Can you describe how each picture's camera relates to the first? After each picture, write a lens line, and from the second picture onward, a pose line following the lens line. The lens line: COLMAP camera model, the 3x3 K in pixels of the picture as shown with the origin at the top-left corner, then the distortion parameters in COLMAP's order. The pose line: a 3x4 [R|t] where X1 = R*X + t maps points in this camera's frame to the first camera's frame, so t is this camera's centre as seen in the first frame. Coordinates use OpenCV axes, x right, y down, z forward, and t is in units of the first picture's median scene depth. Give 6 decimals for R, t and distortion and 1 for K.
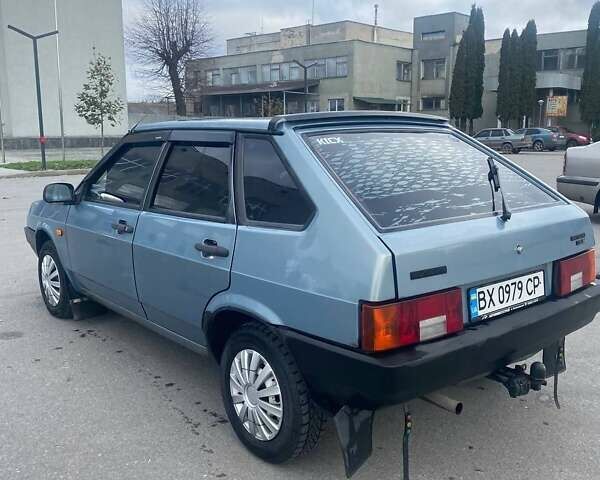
lens RADIAL K [[598.8, 0, 305.3], [0, 598.8, 240.0], [0, 0, 1]] dist [0.031390, 0.000000]
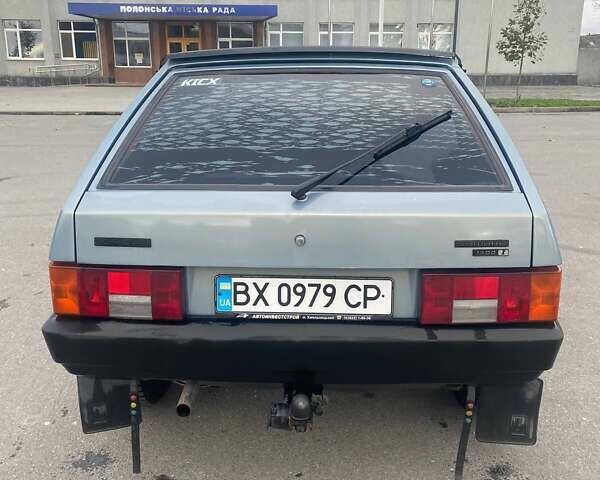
lens RADIAL K [[598.8, 0, 302.1], [0, 598.8, 237.7], [0, 0, 1]] dist [0.031390, 0.000000]
pose [[0.755962, 0.182298, -0.628720, 0.791211], [-0.121856, 0.982843, 0.138459, -0.085167], [0.643174, -0.028056, 0.765206, 0.431953]]
